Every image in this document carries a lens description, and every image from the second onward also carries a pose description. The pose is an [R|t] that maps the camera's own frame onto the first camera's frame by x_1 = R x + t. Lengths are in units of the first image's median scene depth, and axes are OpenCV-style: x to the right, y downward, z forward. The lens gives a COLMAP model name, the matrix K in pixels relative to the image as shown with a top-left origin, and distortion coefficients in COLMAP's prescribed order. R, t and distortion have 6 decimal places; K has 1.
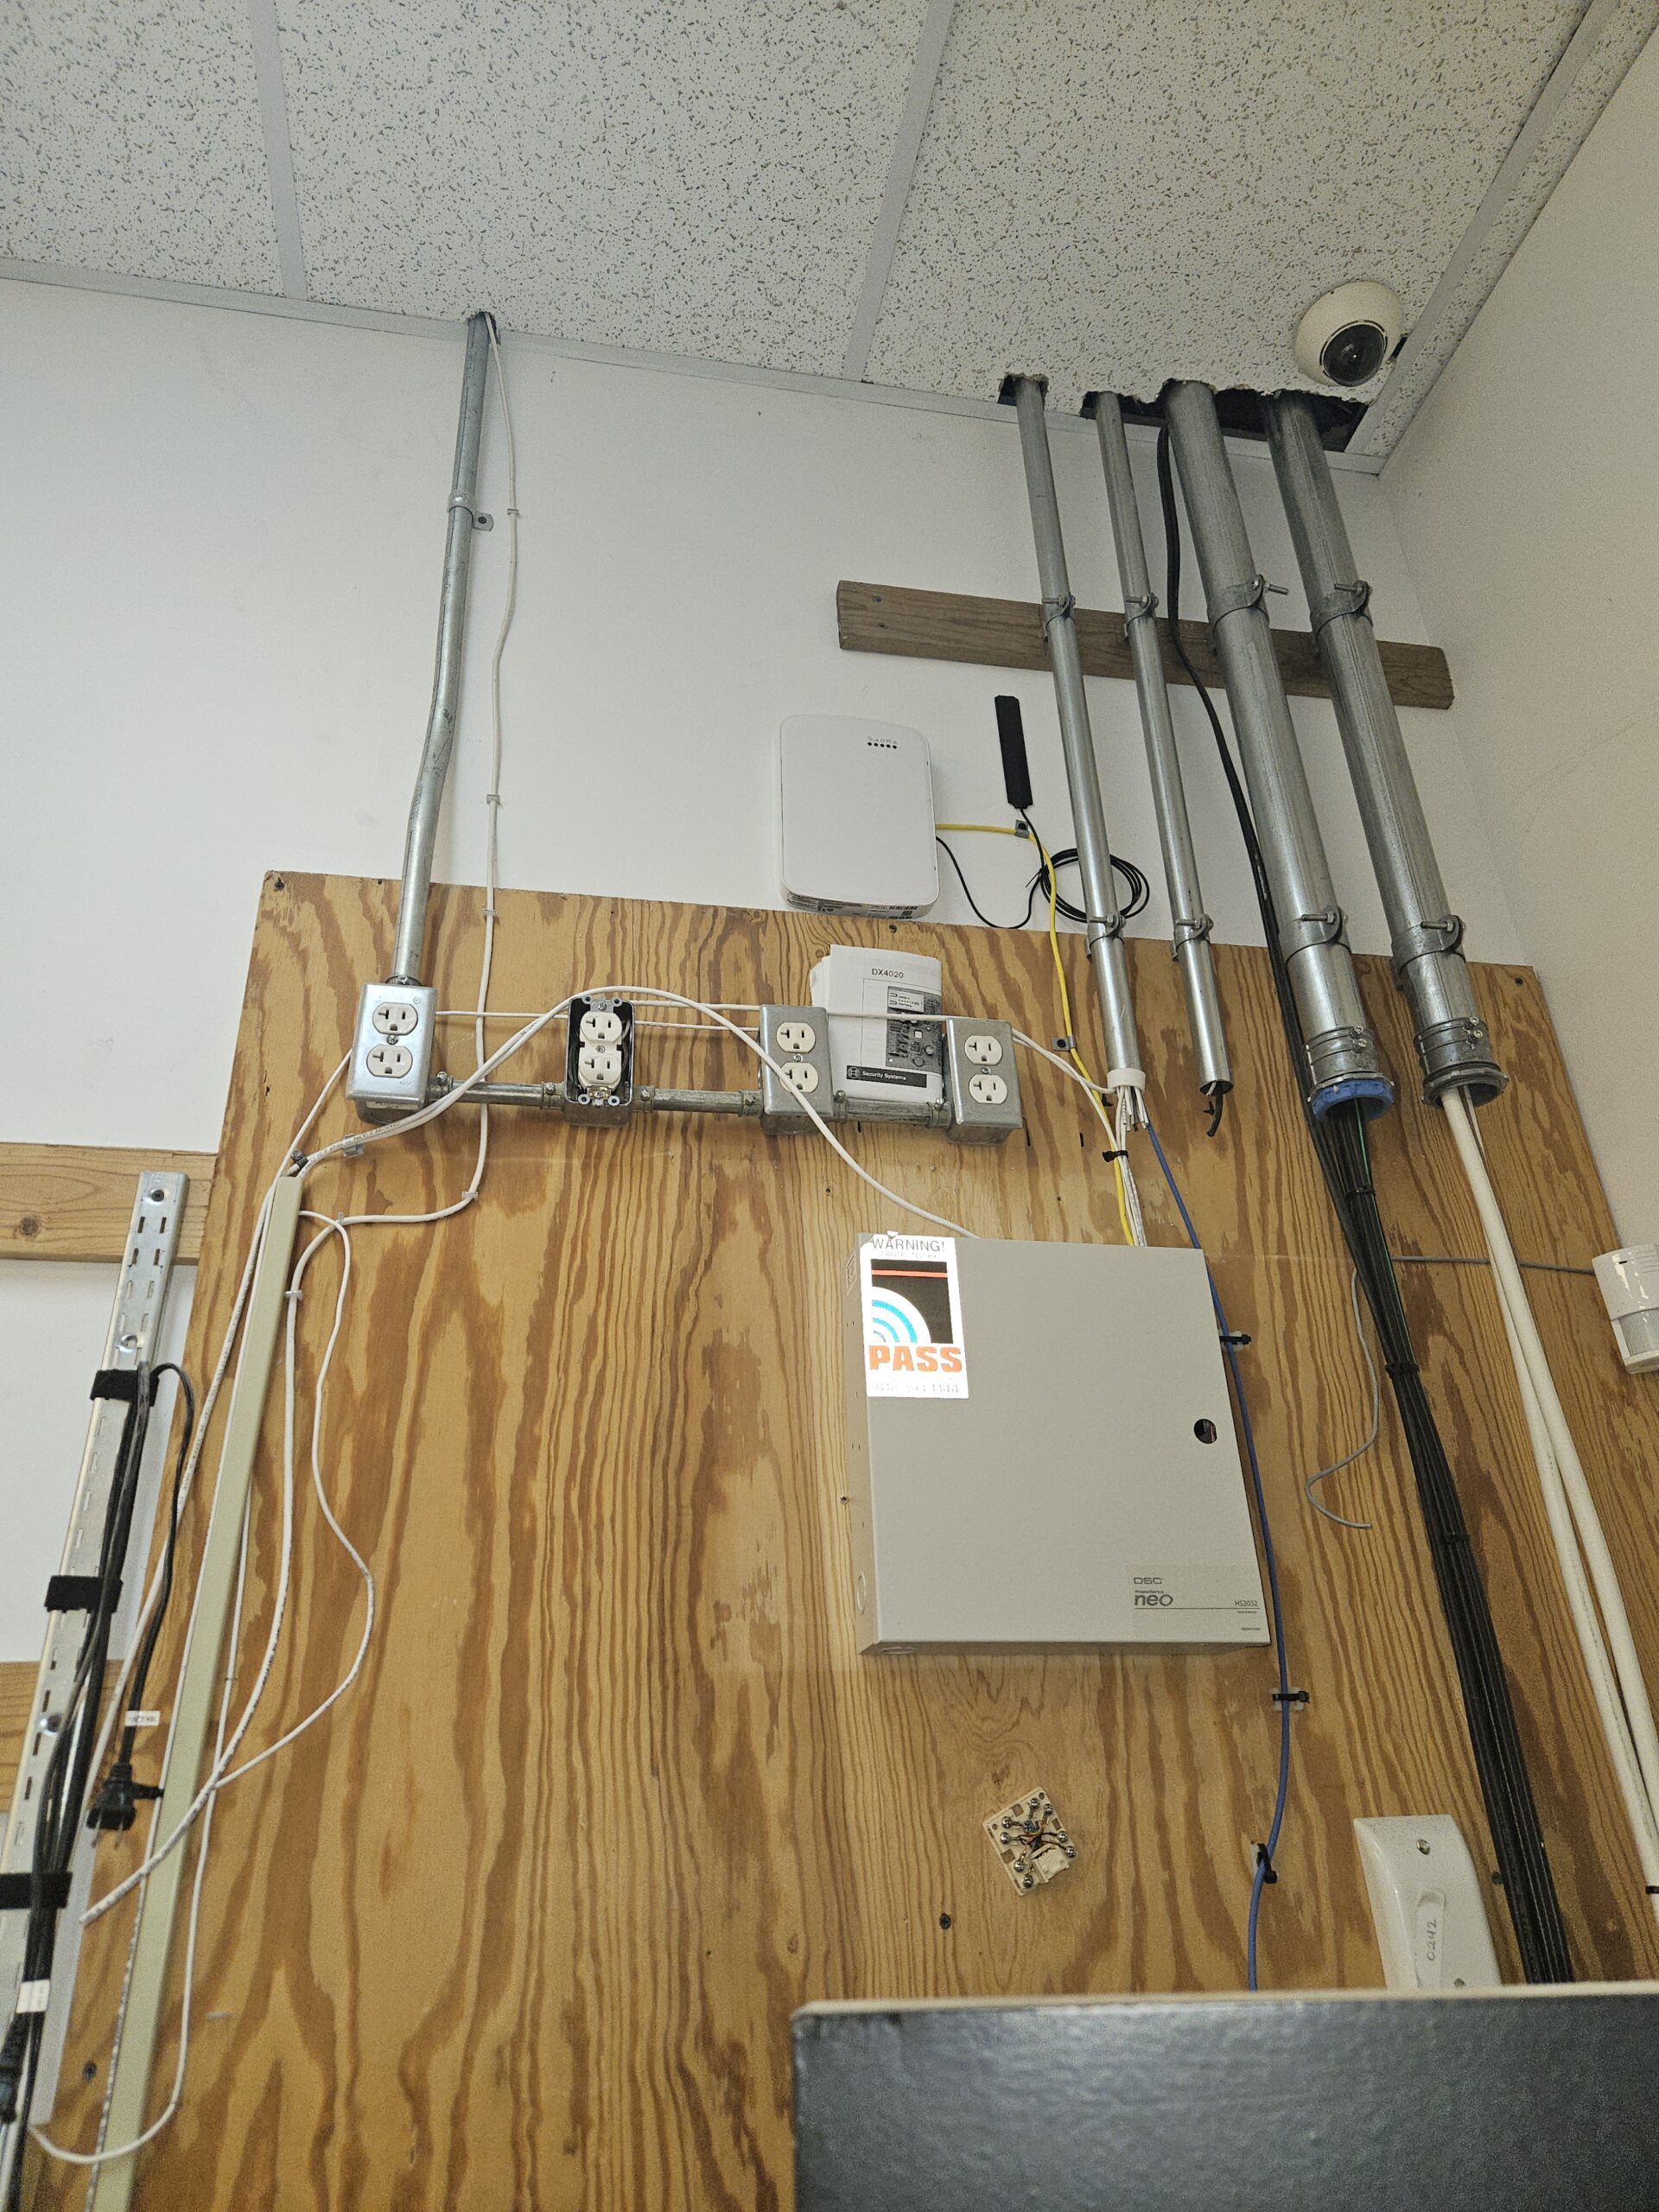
lens RADIAL K [[1489.2, 0, 784.9], [0, 1489.2, 1109.7], [0, 0, 1]] dist [0.098250, -0.110617]
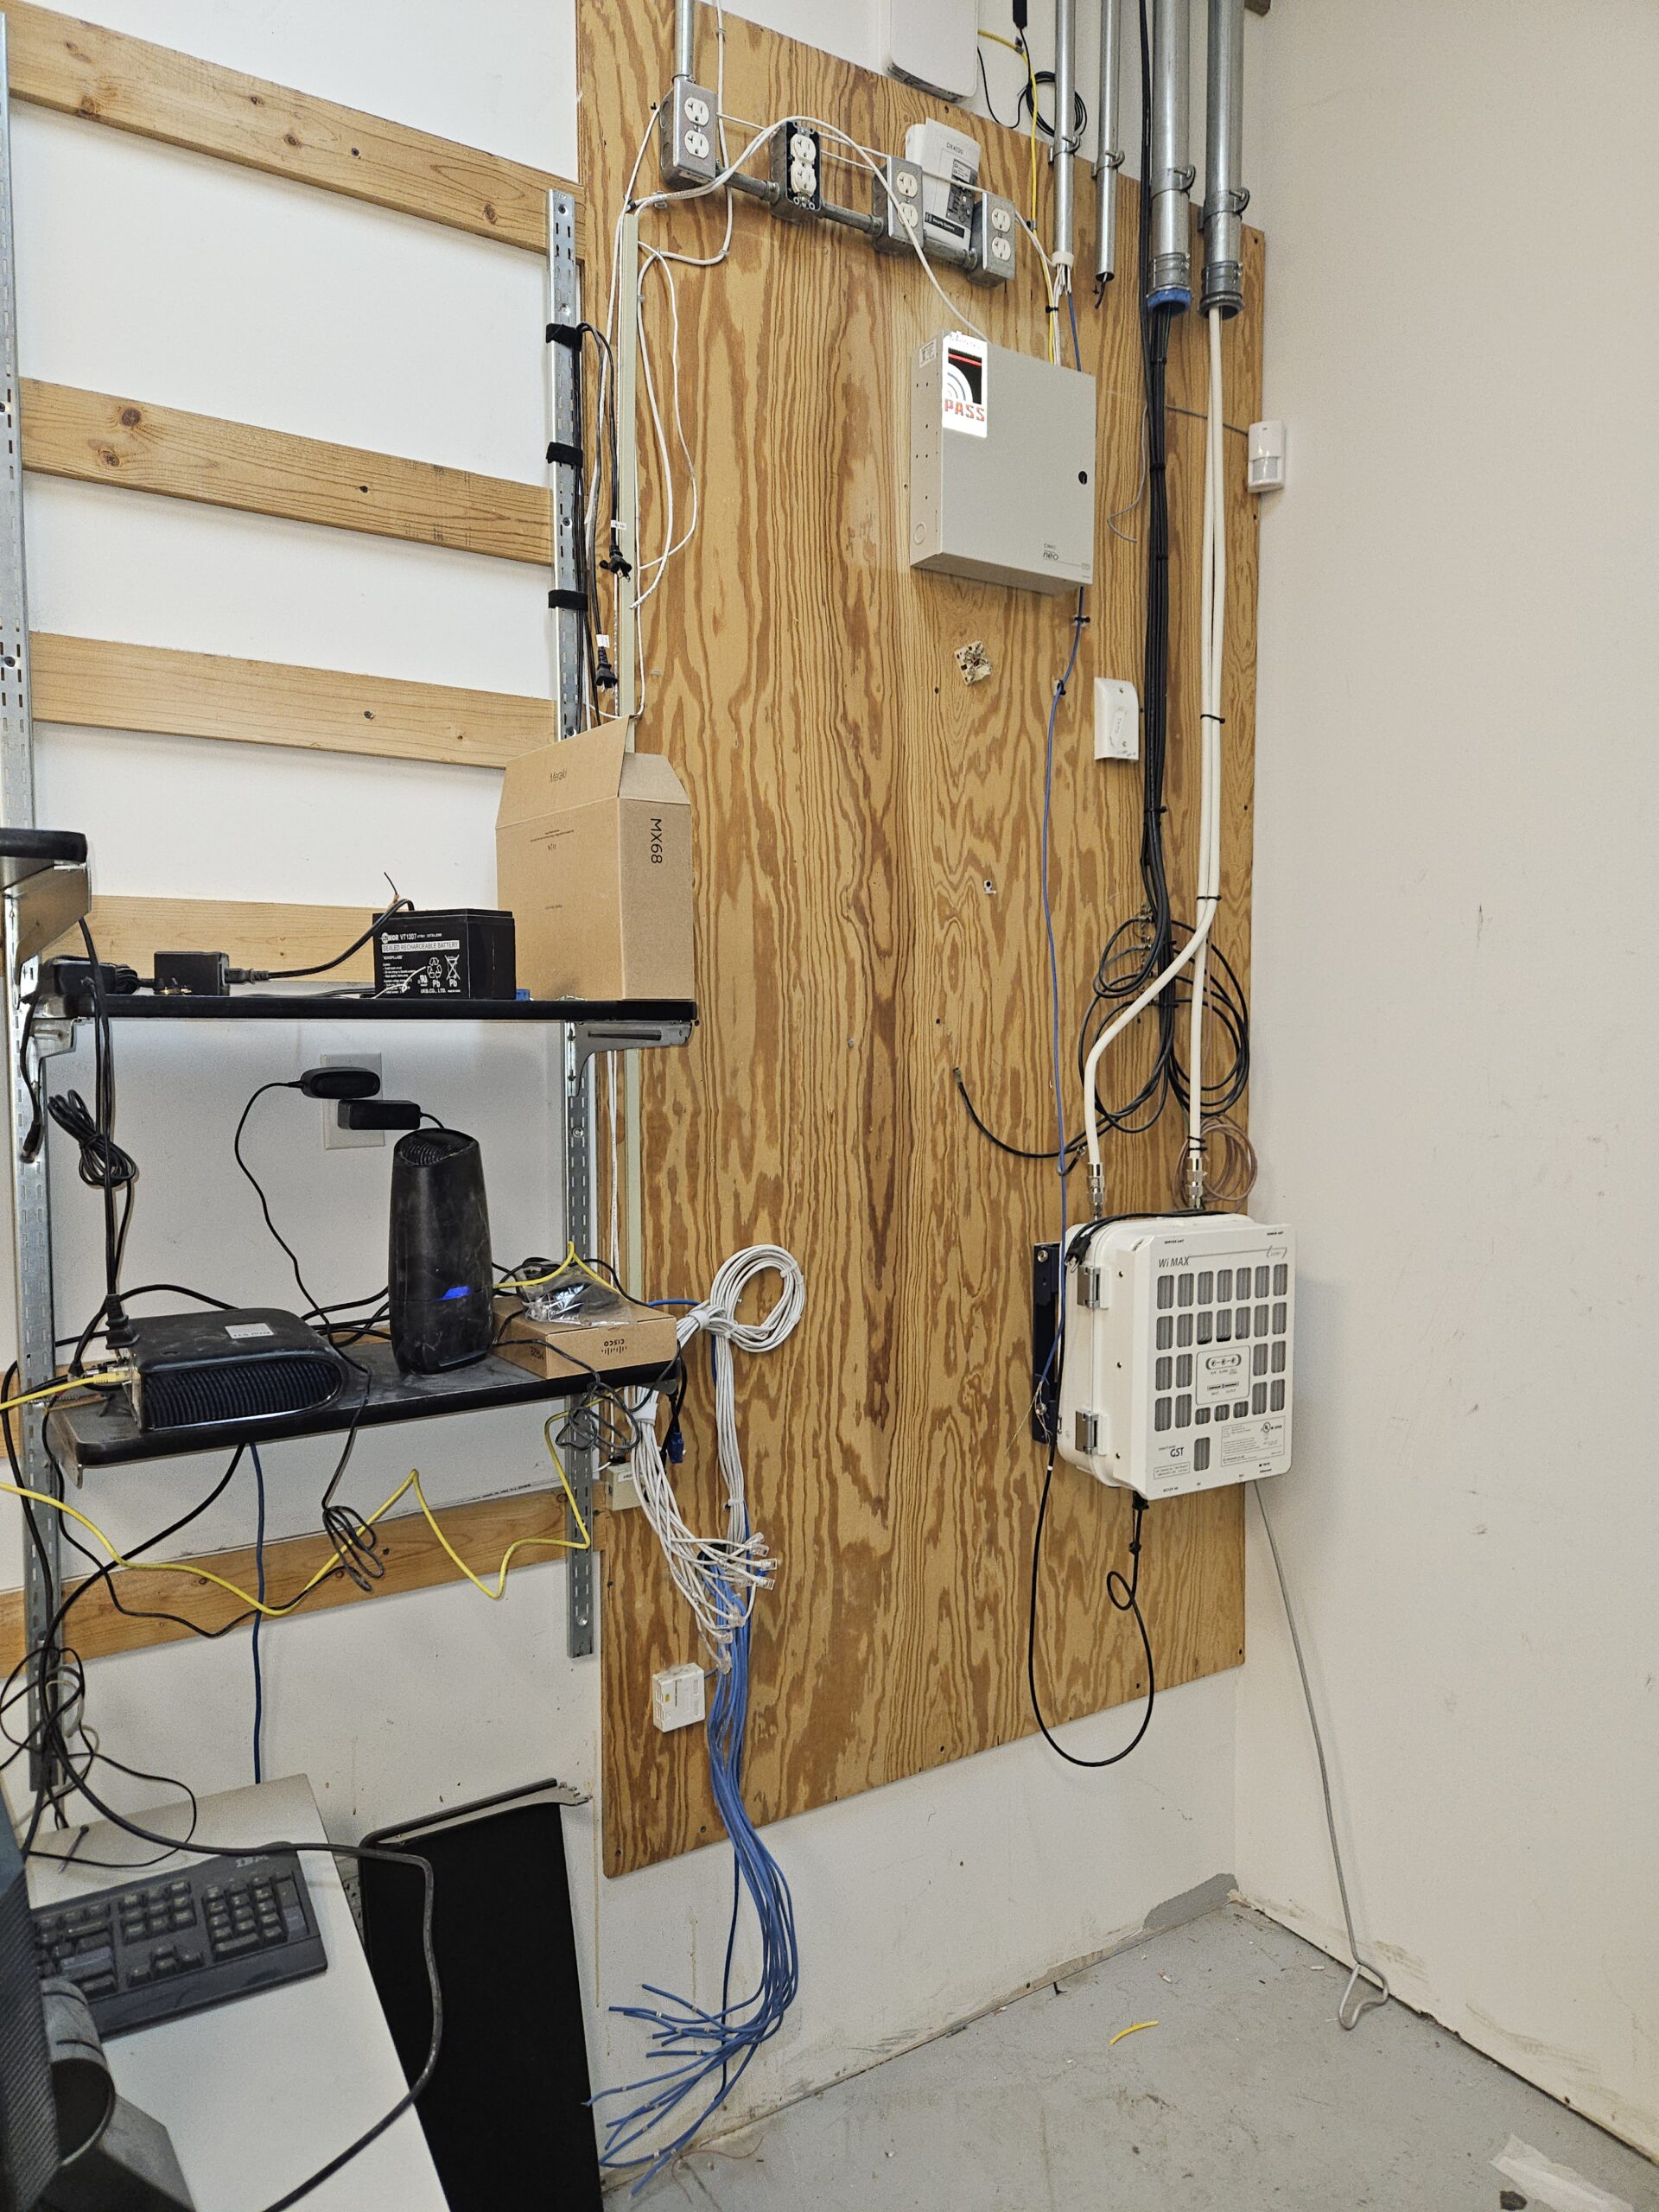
lens RADIAL K [[1484.8, 0, 829.5], [0, 1484.8, 1106.0], [0, 0, 1]] dist [0.051667, -0.038952]
pose [[0.923397, 0.008085, 0.383762, -0.723175], [-0.200552, 0.862626, 0.464388, 0.075207], [-0.327288, -0.505778, 0.798167, -0.811557]]
